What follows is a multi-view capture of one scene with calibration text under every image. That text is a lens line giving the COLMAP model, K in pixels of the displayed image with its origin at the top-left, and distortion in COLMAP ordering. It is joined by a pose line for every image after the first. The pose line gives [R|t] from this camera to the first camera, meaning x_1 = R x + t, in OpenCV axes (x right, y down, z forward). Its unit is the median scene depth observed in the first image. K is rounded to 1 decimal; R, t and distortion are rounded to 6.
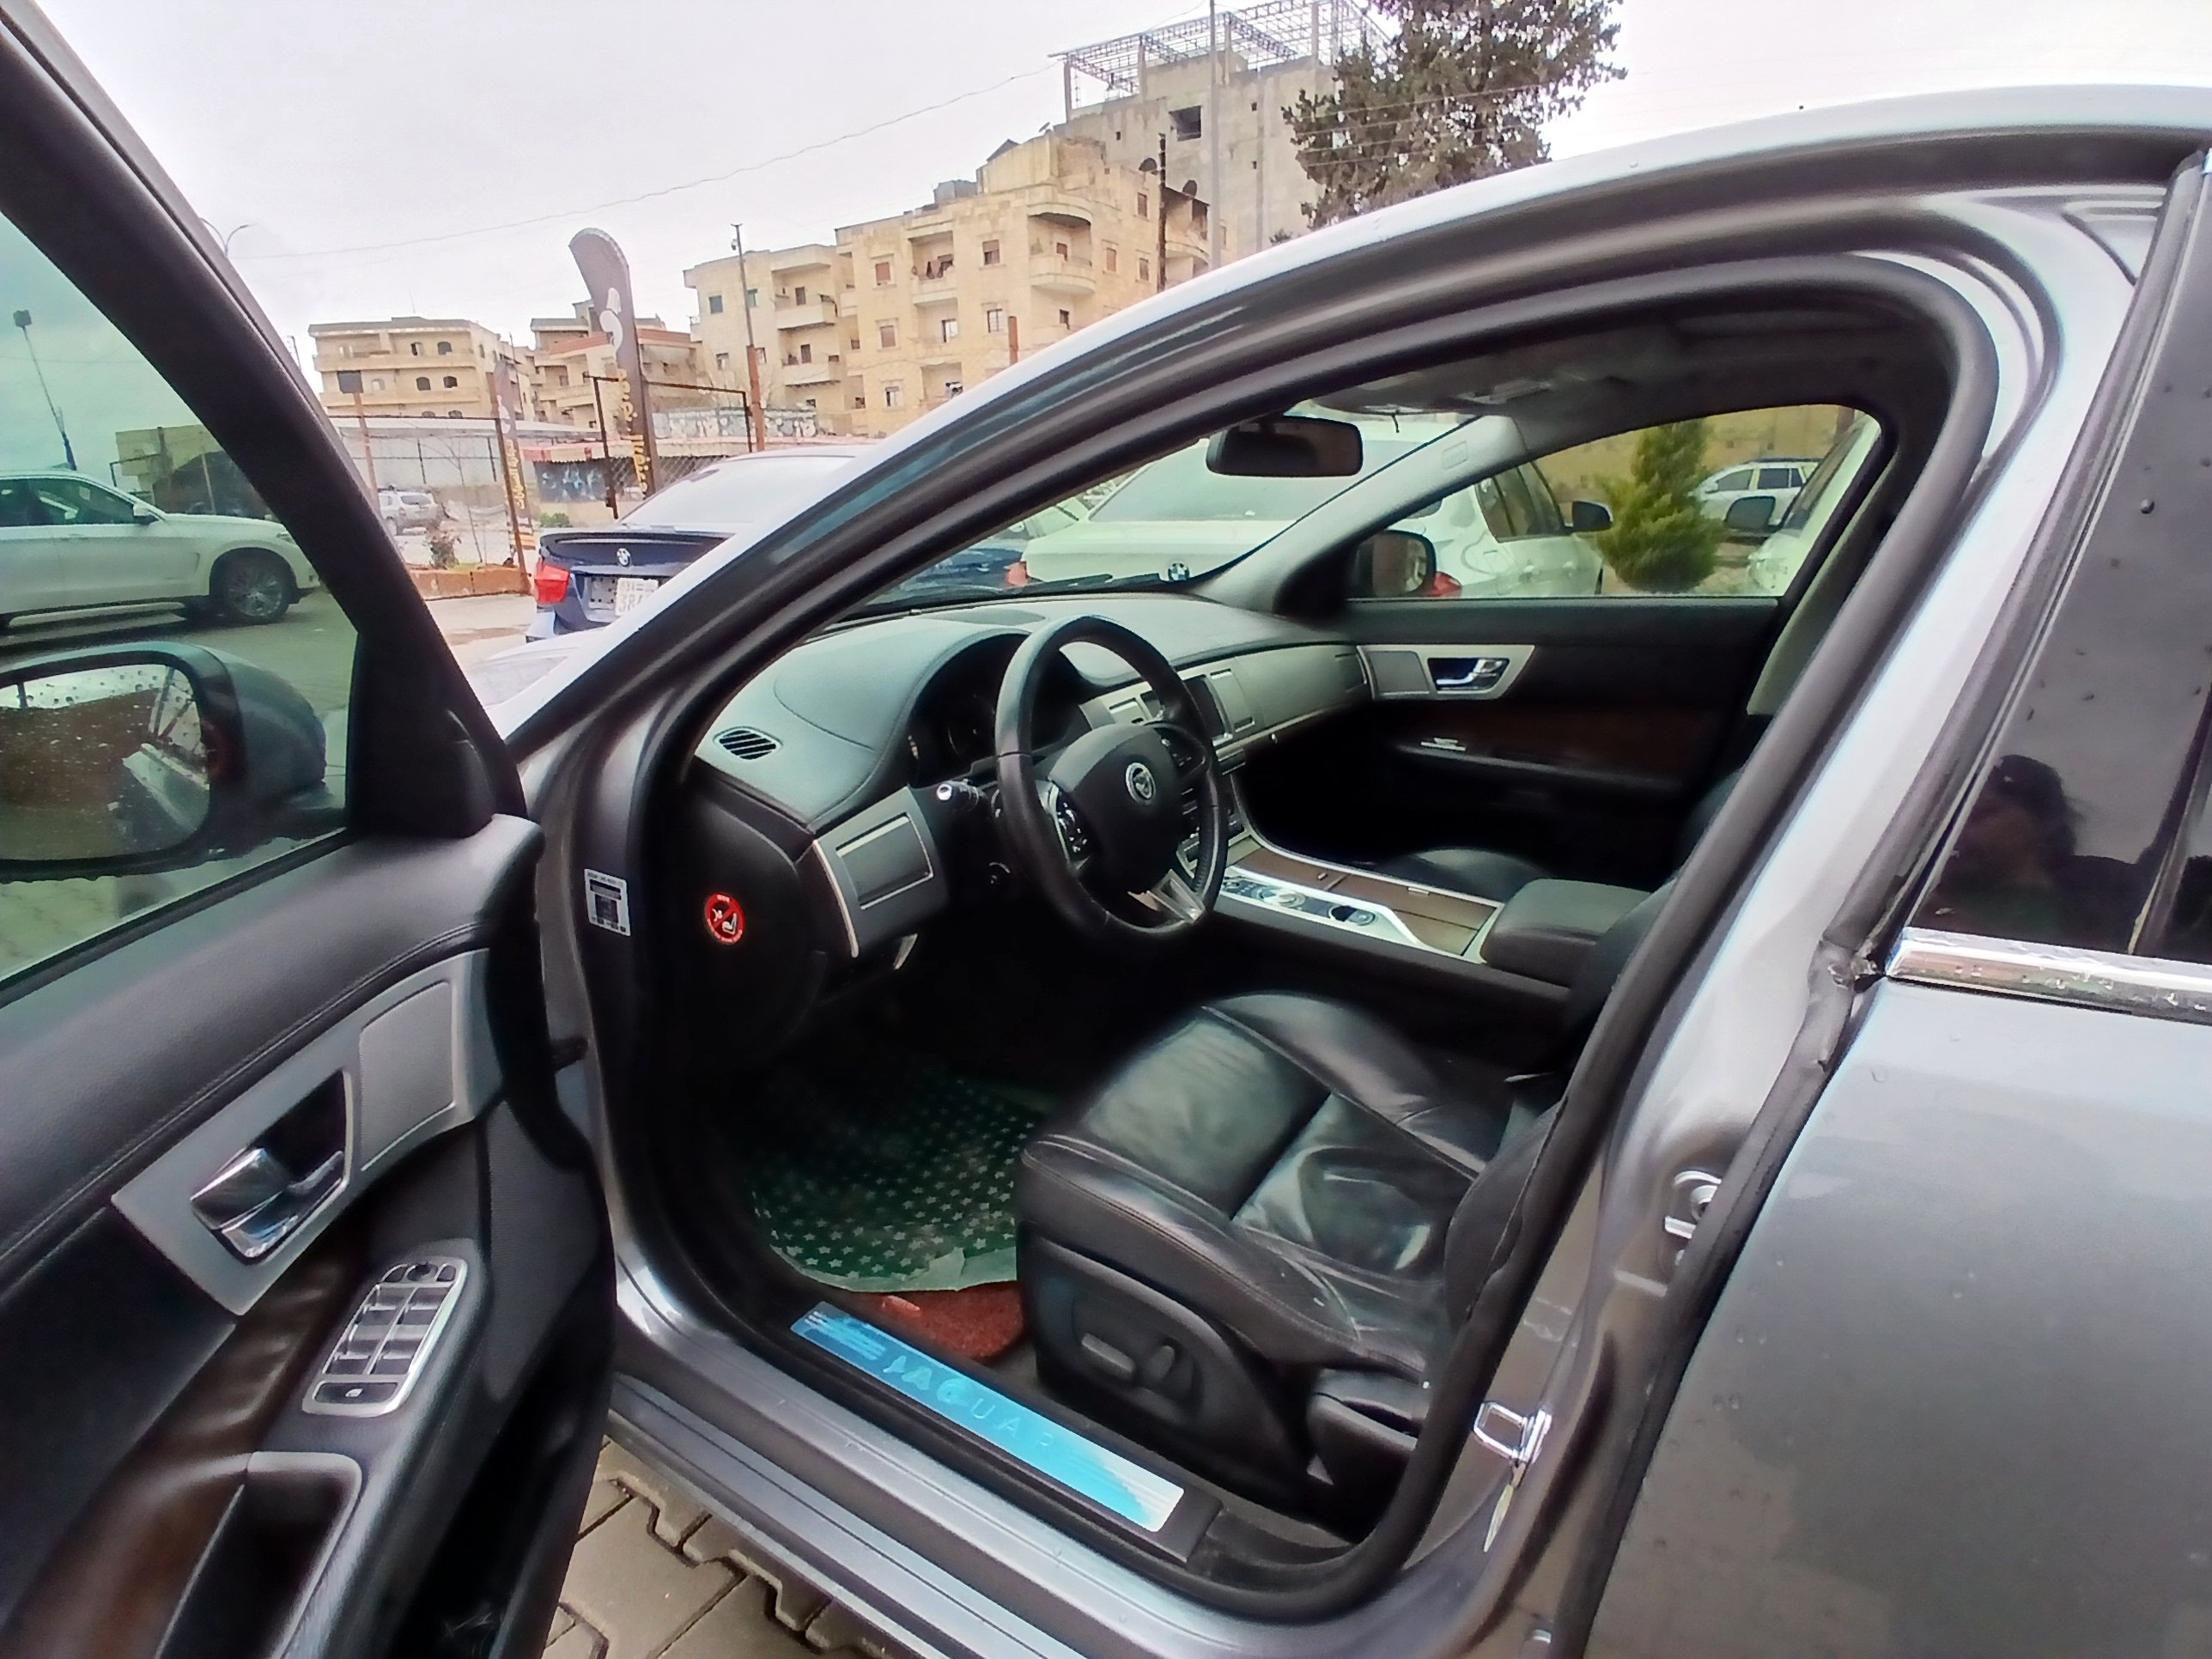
lens RADIAL K [[1094.6, 0, 1111.5], [0, 1094.6, 834.2], [0, 0, 1]] dist [0.005275, -0.044631]
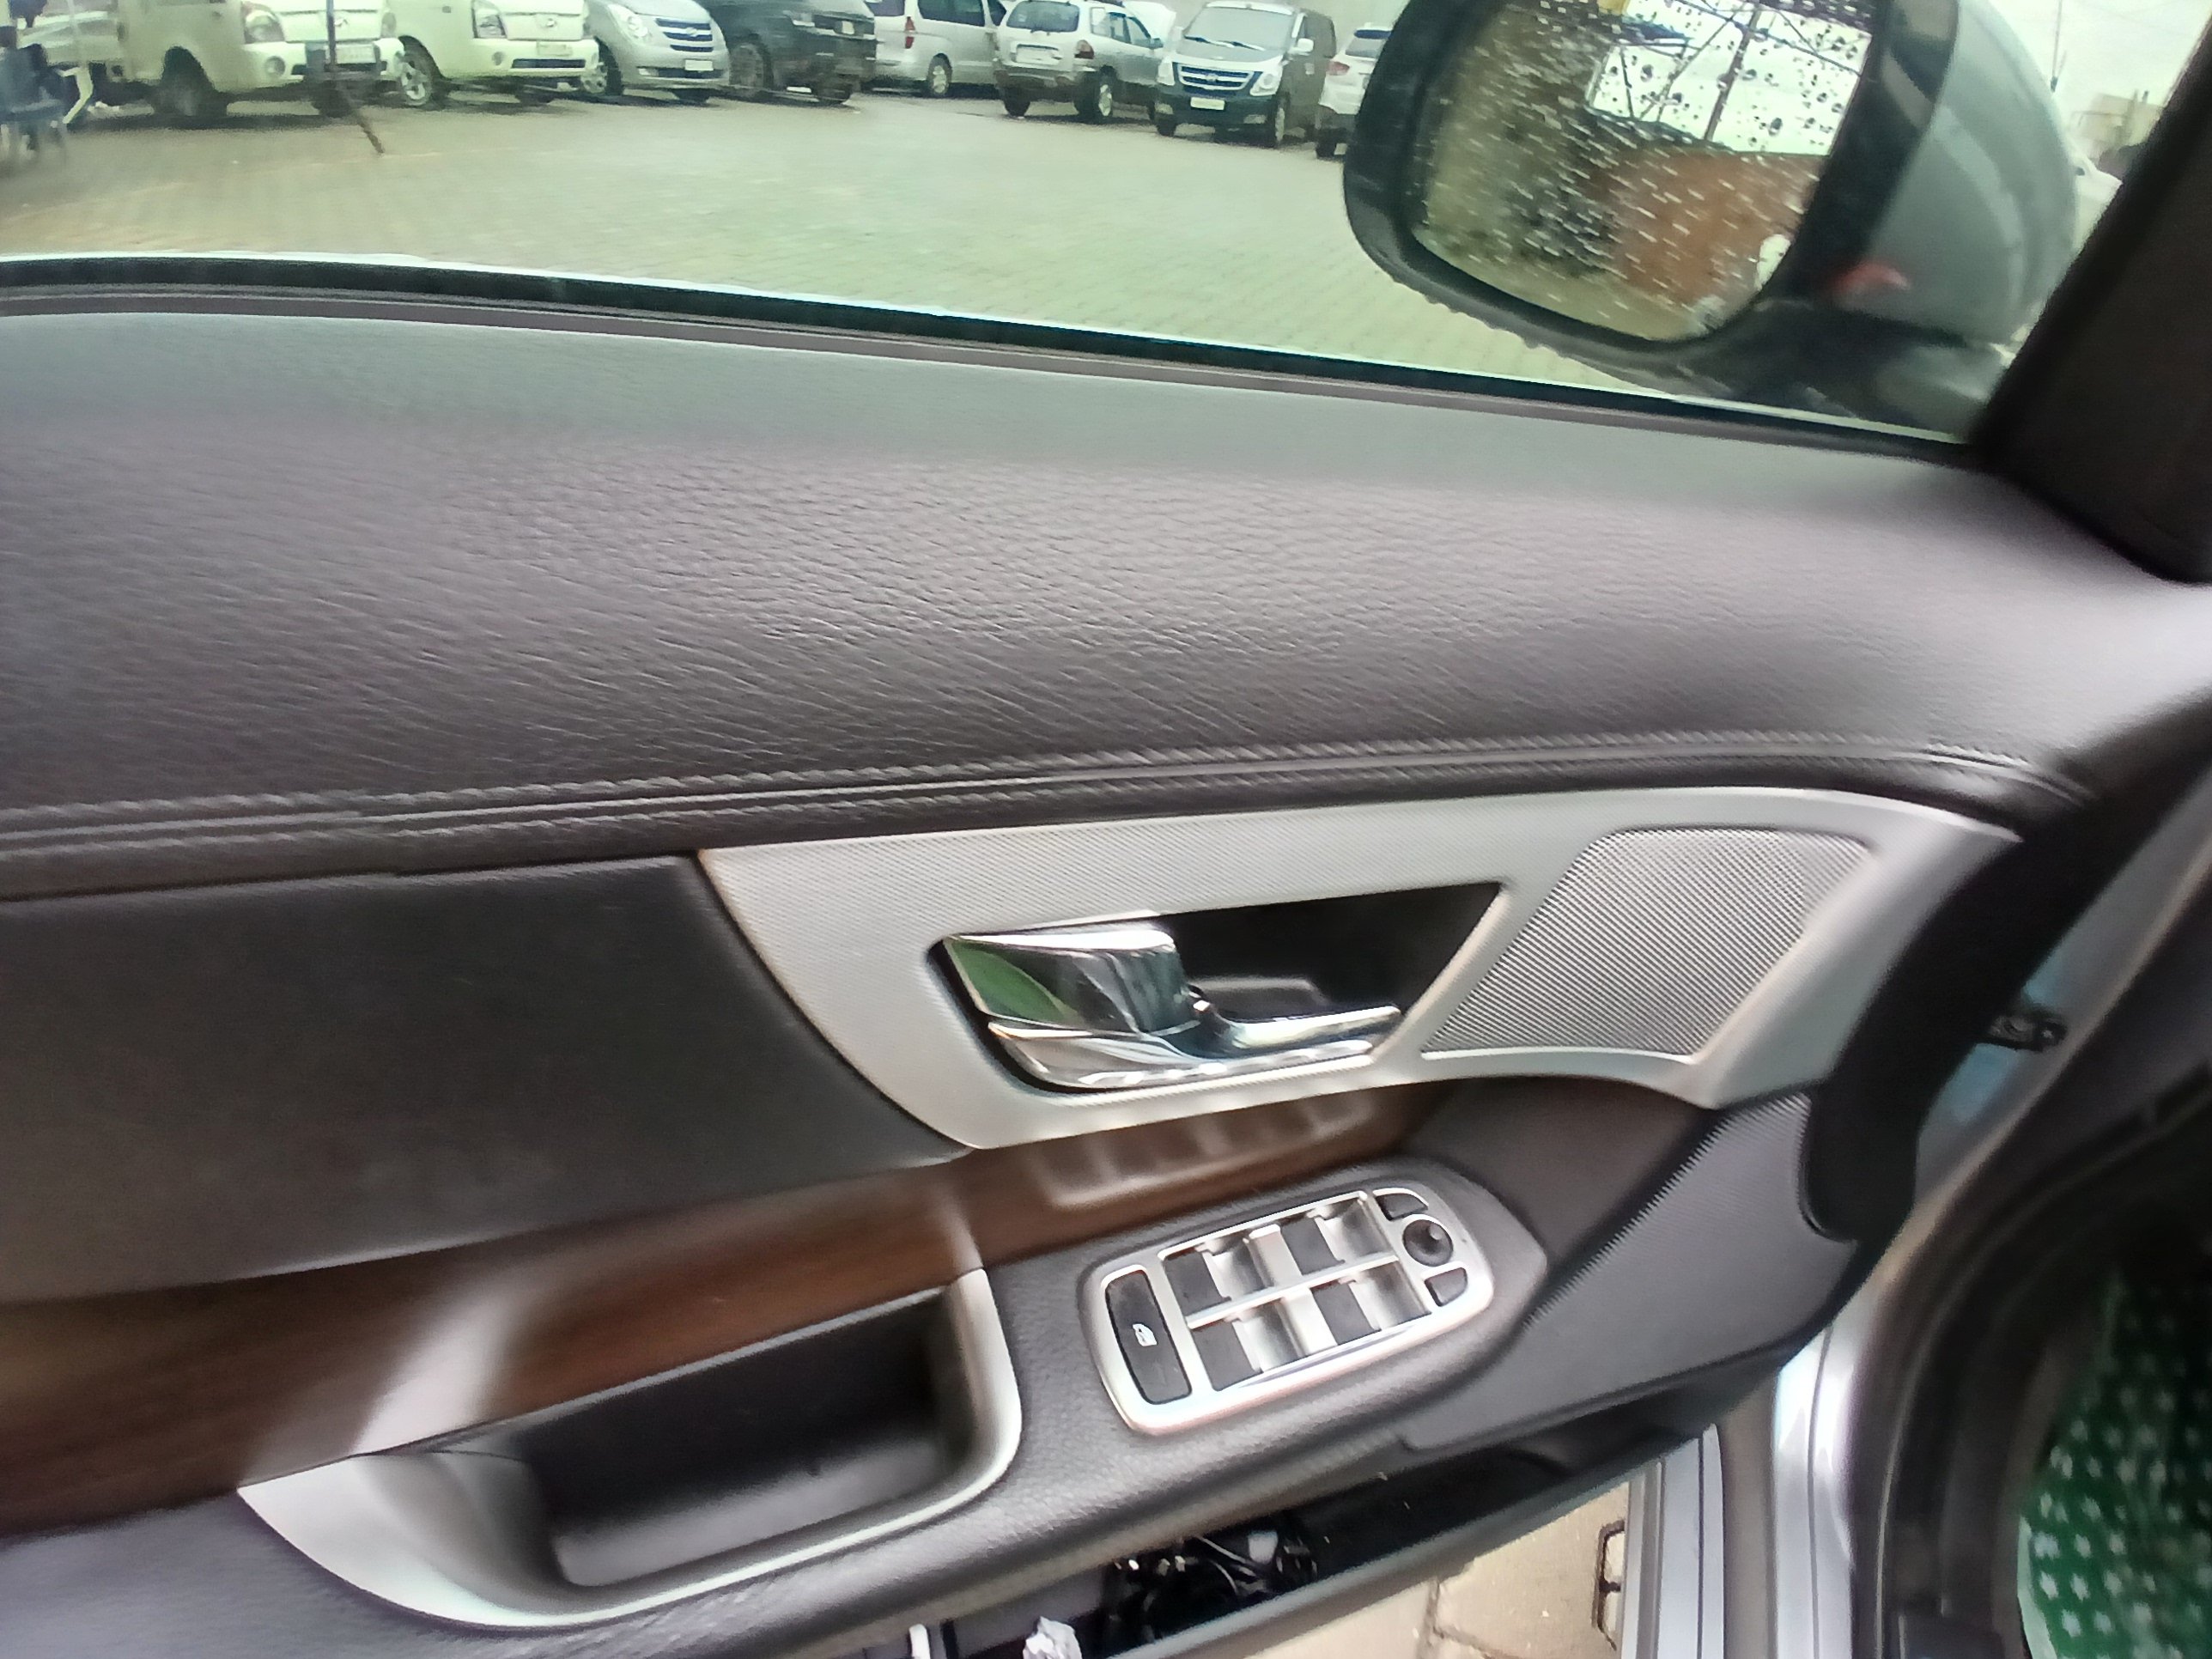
lens RADIAL K [[1094.6, 0, 1111.5], [0, 1094.6, 834.2], [0, 0, 1]] dist [0.005275, -0.044631]
pose [[0.170460, 0.599061, -0.782348, -0.335550], [-0.366617, 0.775525, 0.513957, 0.025950], [0.914623, 0.199213, 0.351822, 0.582356]]
